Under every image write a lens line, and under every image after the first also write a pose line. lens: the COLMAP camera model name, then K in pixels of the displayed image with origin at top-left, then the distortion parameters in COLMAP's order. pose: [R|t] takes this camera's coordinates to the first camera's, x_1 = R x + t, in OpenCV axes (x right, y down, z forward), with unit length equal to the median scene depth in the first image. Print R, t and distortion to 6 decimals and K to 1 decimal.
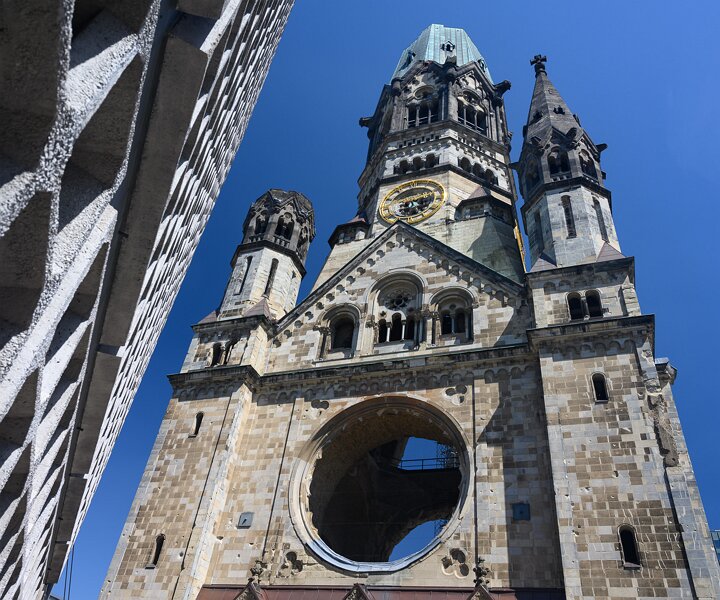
lens RADIAL K [[594.4, 0, 358.6], [0, 594.4, 259.8], [0, 0, 1]] dist [-0.008657, 0.000801]
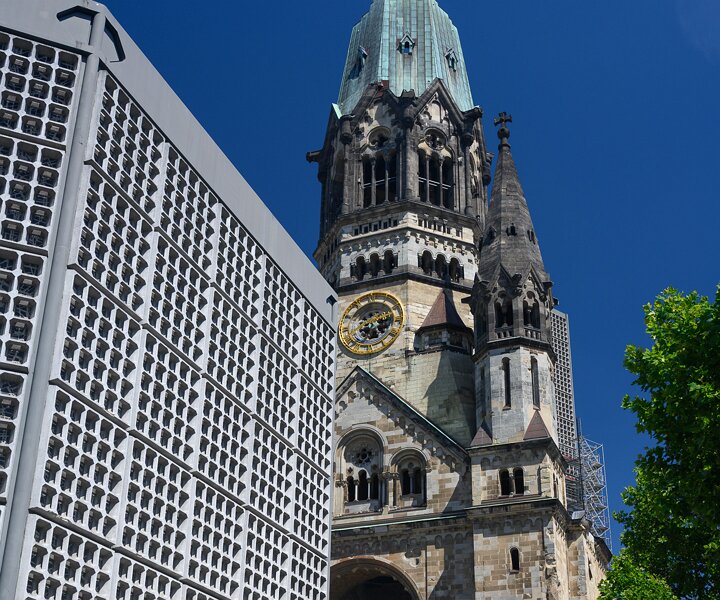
lens RADIAL K [[1112.4, 0, 360.0], [0, 1112.4, 300.0], [0, 0, 1]] dist [0.002024, -0.021475]
pose [[0.994235, -0.107096, -0.005192, 0.114977], [0.104198, 0.953642, 0.282329, -0.874913], [-0.025285, -0.281243, 0.959303, -0.981565]]
